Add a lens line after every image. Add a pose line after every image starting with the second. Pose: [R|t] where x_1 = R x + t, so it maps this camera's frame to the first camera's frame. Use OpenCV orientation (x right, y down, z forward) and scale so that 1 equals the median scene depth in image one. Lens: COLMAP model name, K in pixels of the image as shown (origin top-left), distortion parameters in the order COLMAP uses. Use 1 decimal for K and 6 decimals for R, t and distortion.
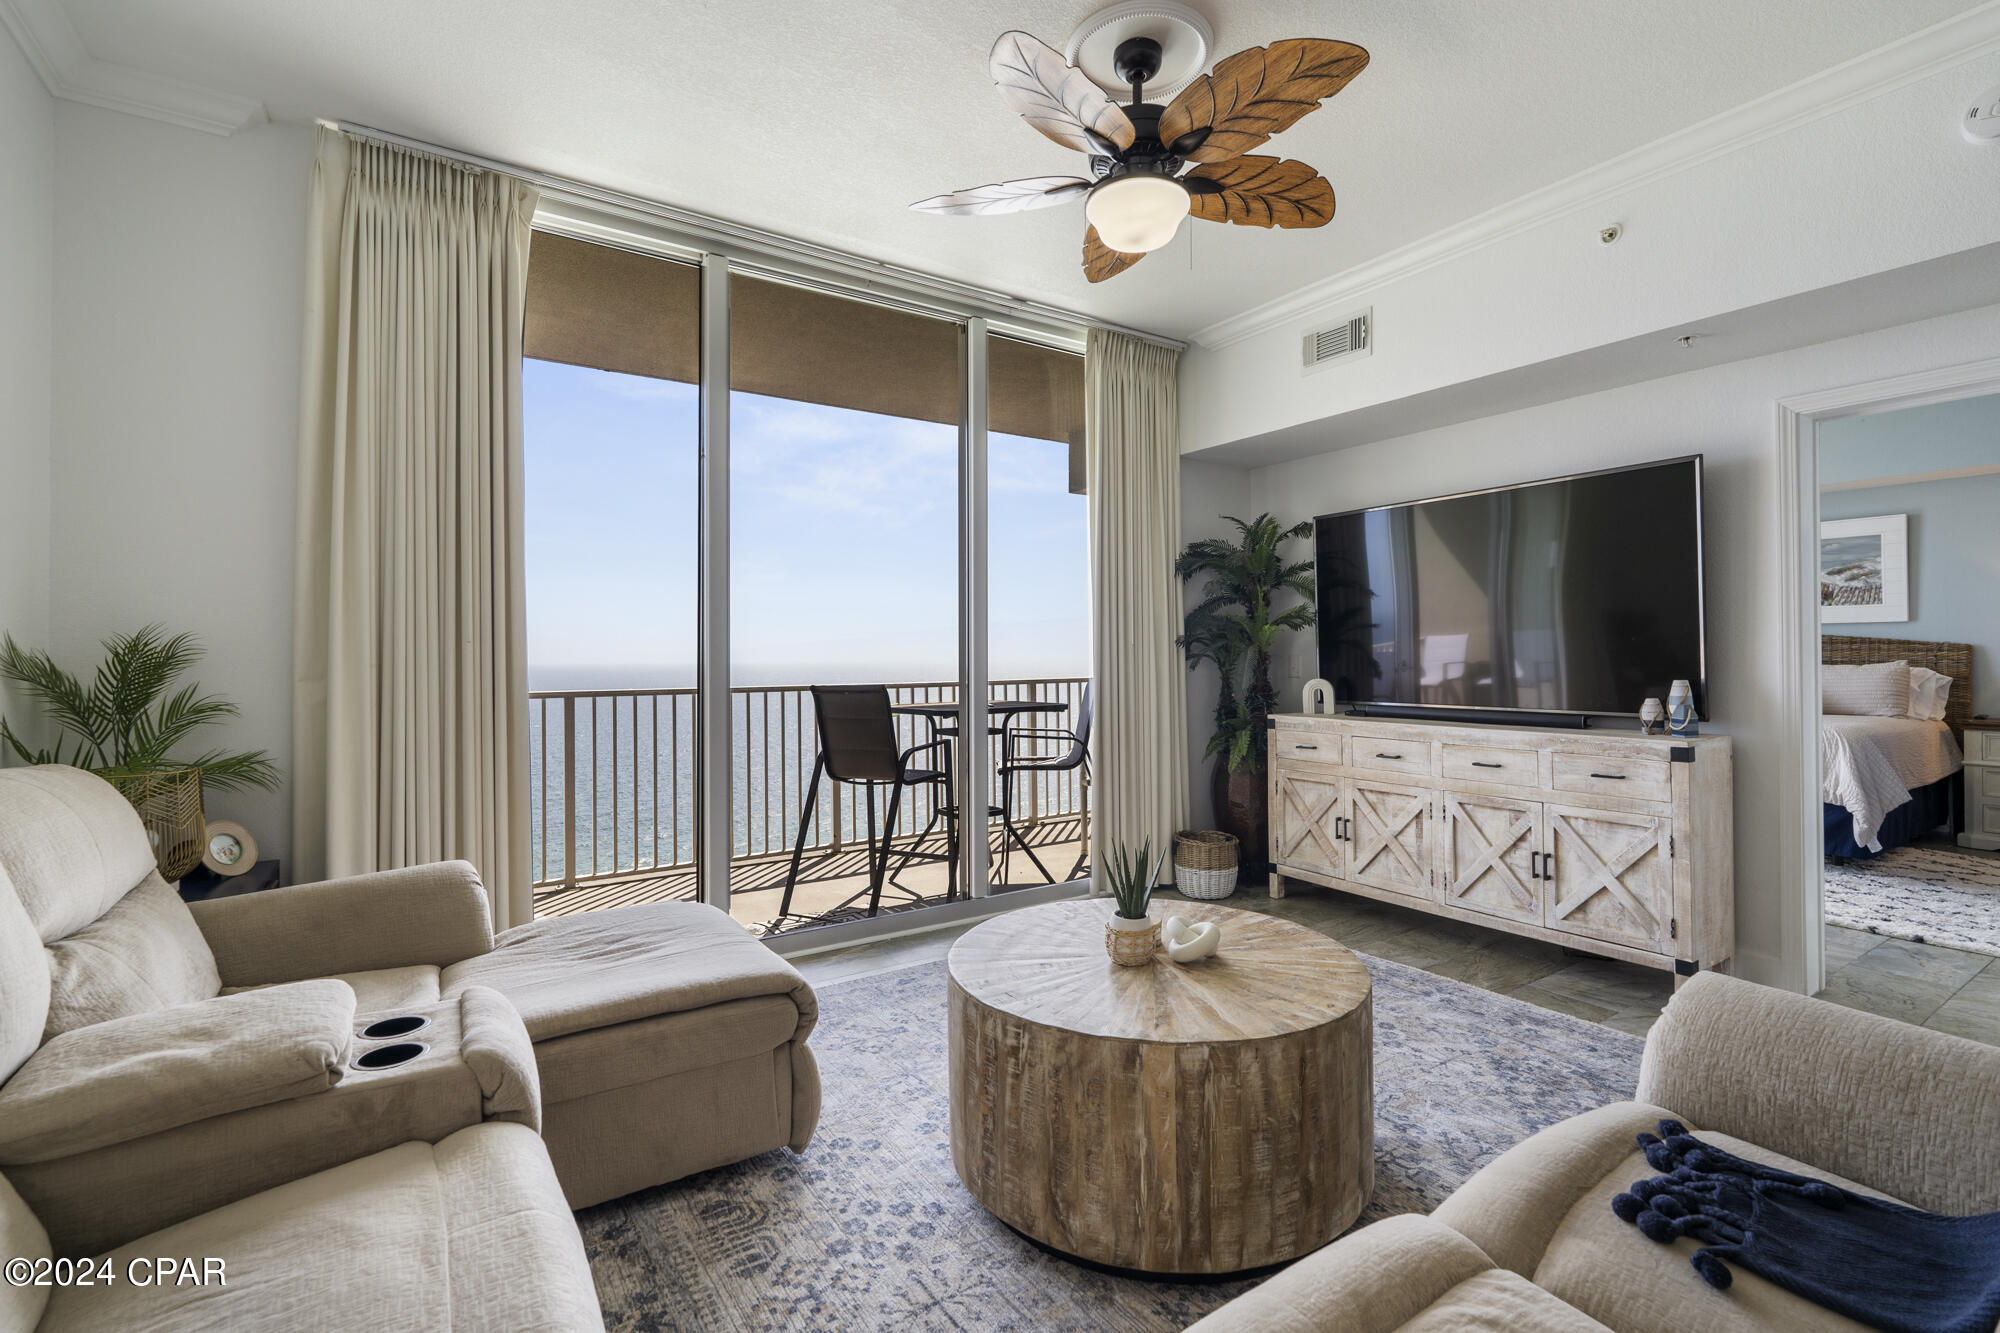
lens RADIAL K [[890.1, 0, 1005.3], [0, 890.1, 657.4], [0, 0, 1]] dist [0.000759, -0.000176]
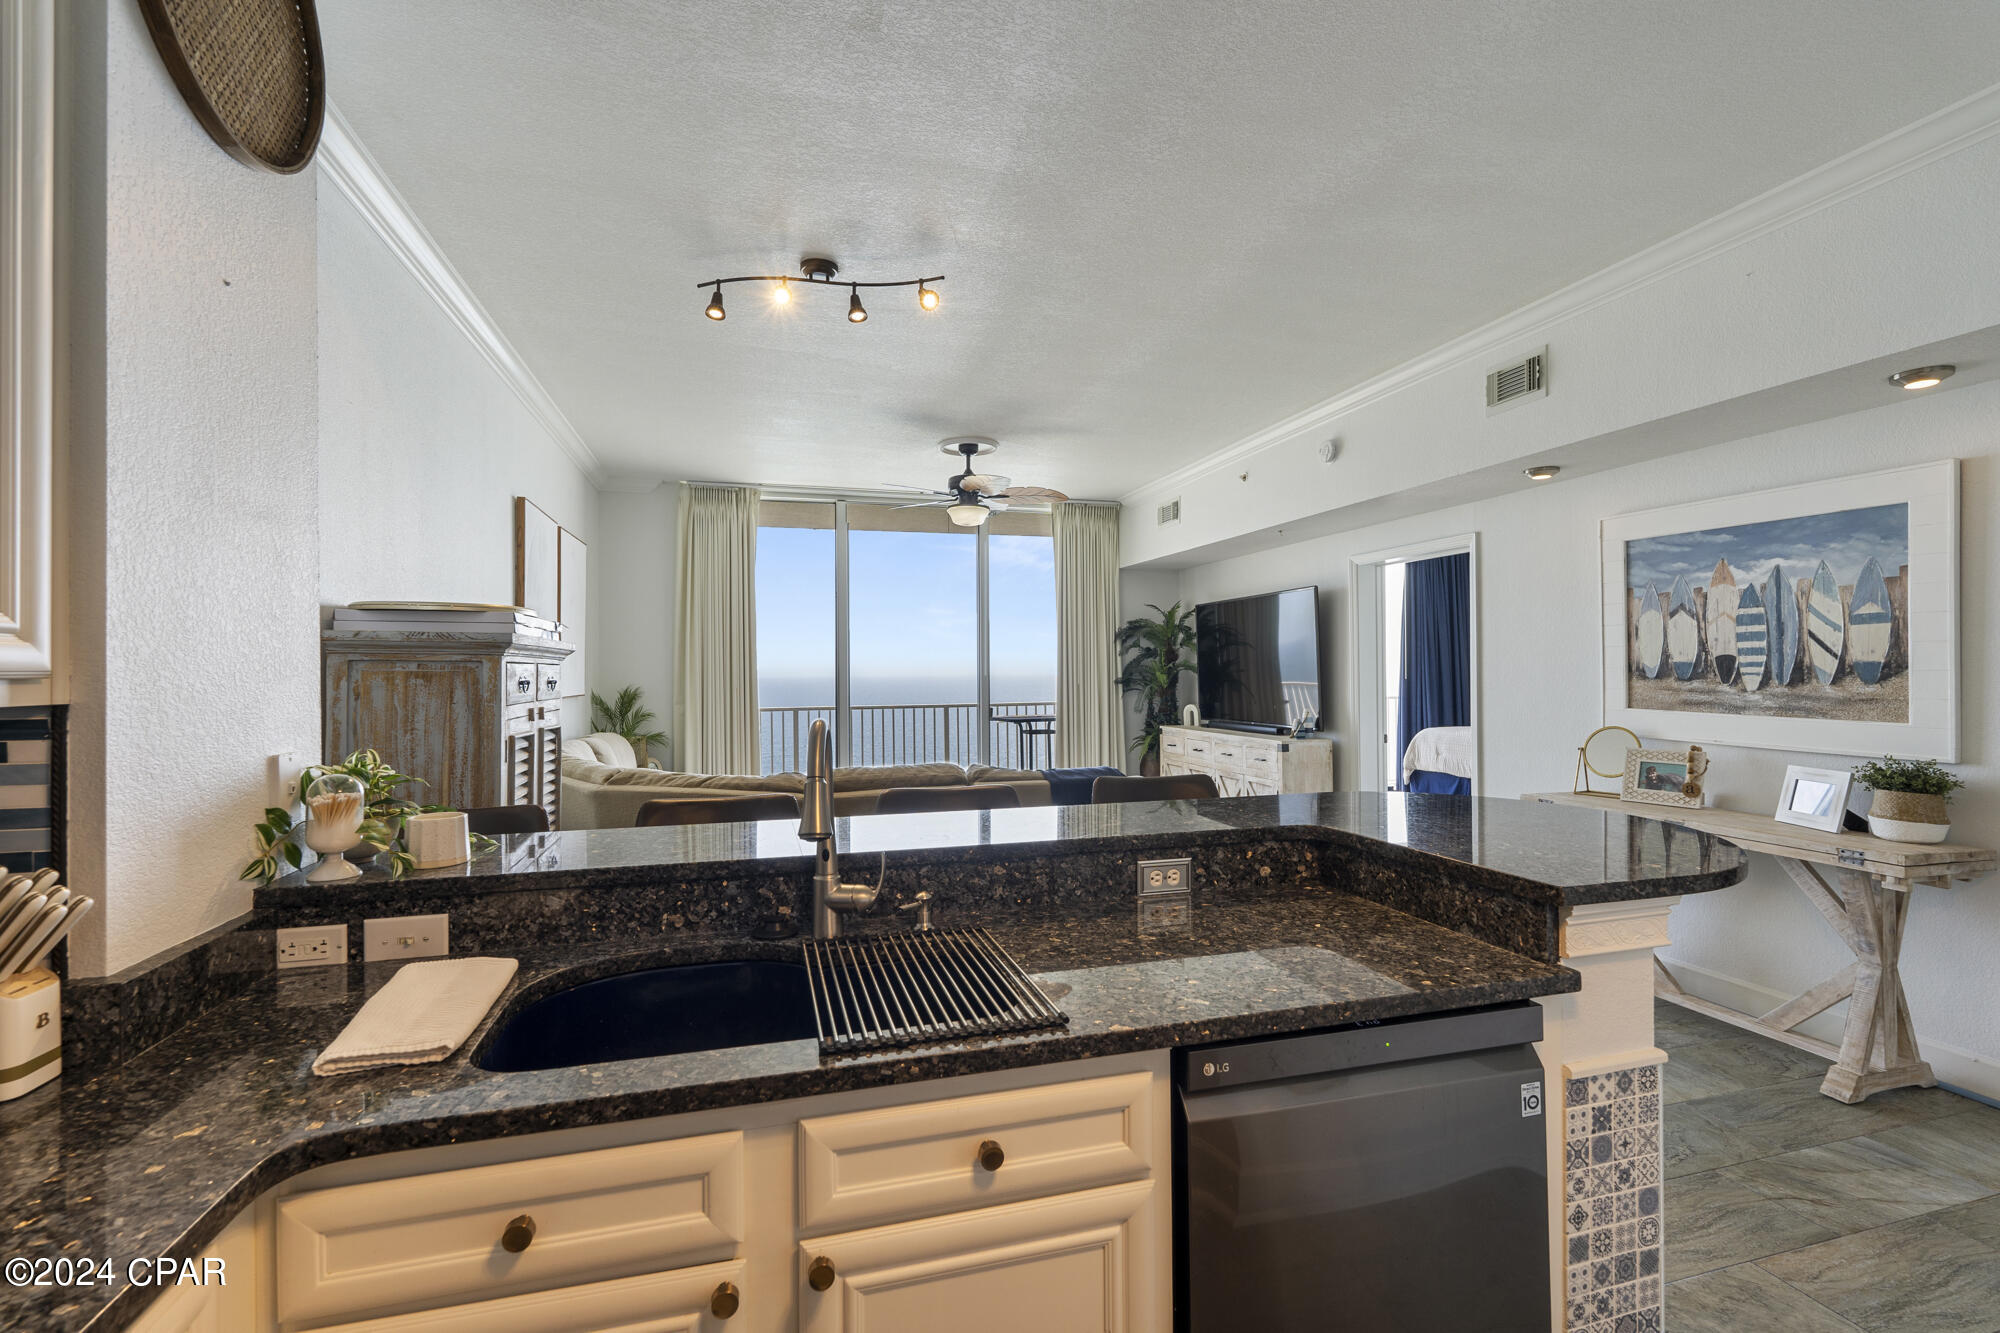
lens RADIAL K [[886.9, 0, 1001.3], [0, 886.9, 675.6], [0, 0, 1]] dist [-0.000436, -0.000034]
pose [[0.953600, -0.001859, -0.301071, 0.645198], [0.003701, 0.999978, 0.005548, -0.050511], [0.301054, -0.006405, 0.953585, -0.852448]]
